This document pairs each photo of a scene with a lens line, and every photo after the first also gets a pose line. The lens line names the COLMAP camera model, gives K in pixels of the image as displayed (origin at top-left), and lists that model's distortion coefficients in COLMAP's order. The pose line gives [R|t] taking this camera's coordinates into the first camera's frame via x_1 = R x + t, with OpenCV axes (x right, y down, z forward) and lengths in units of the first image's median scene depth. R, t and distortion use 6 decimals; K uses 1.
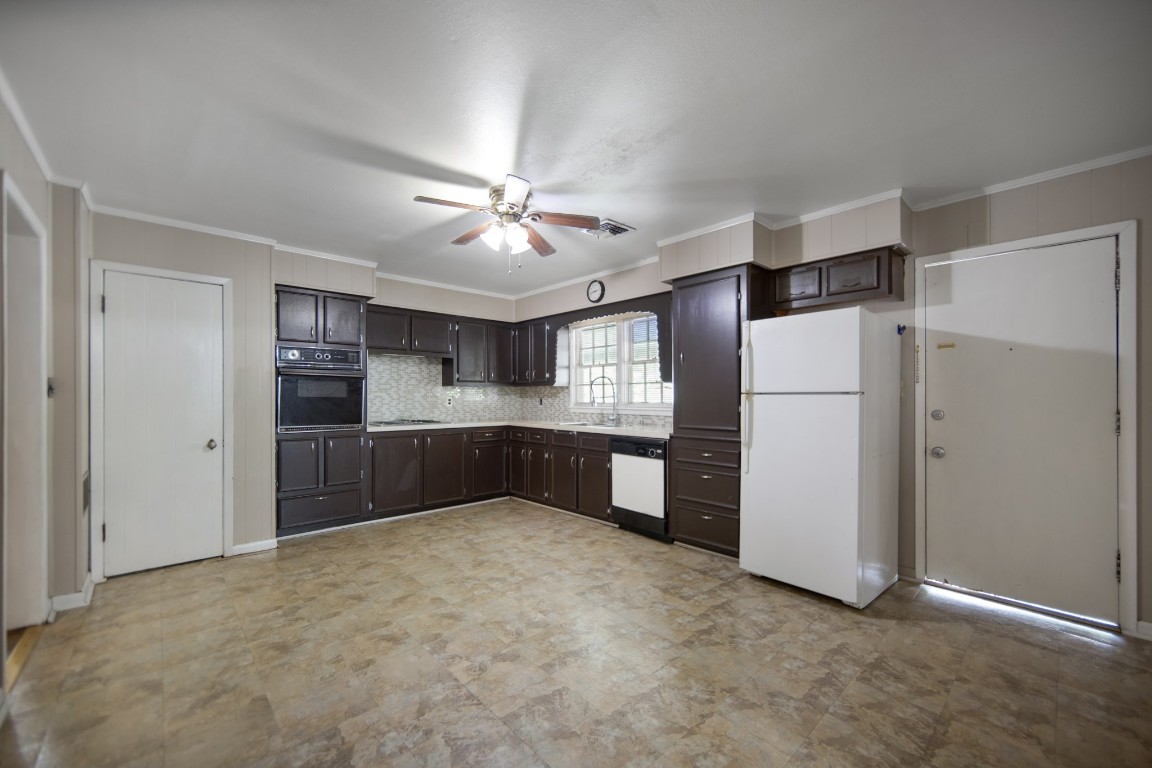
lens RADIAL K [[463.1, 0, 580.9], [0, 463.1, 395.2], [0, 0, 1]] dist [-0.002772, 0.000873]
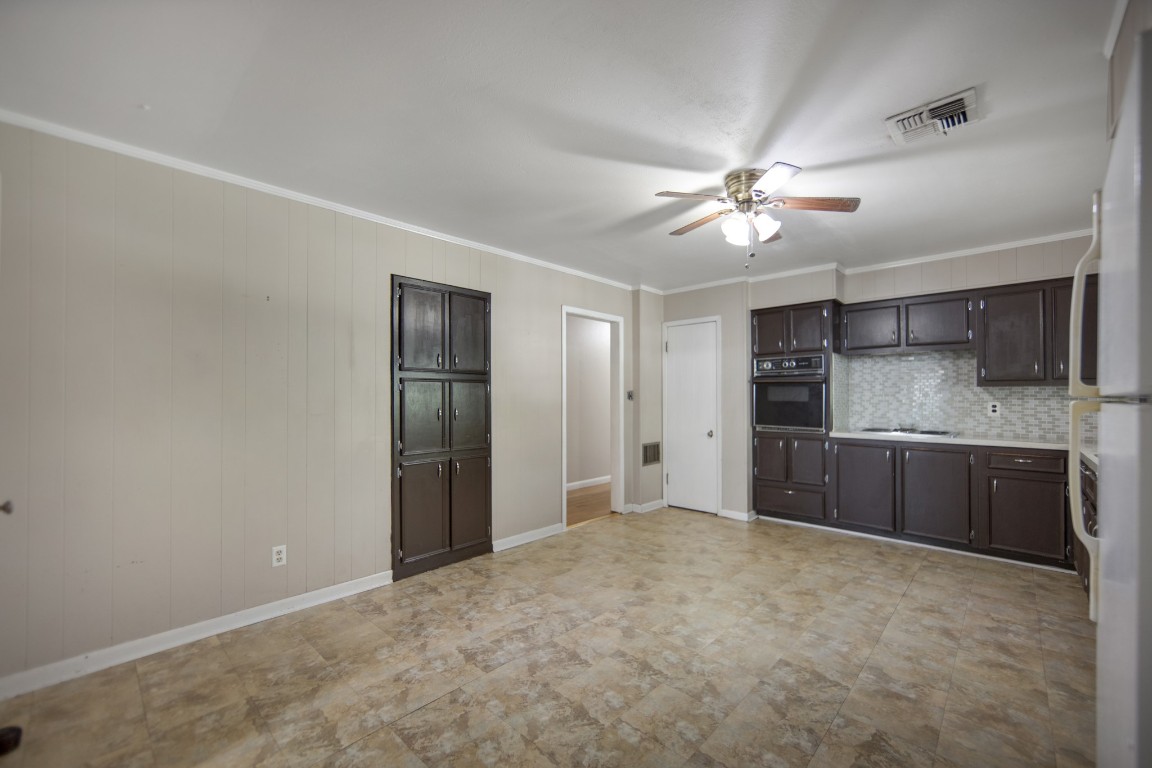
lens RADIAL K [[463.1, 0, 588.5], [0, 463.1, 400.3], [0, 0, 1]] dist [-0.002772, 0.000873]
pose [[0.076092, 0.006206, -0.997081, 0.567202], [-0.000491, 0.999981, 0.006186, -0.005446], [0.997101, 0.000019, 0.076094, 0.483651]]
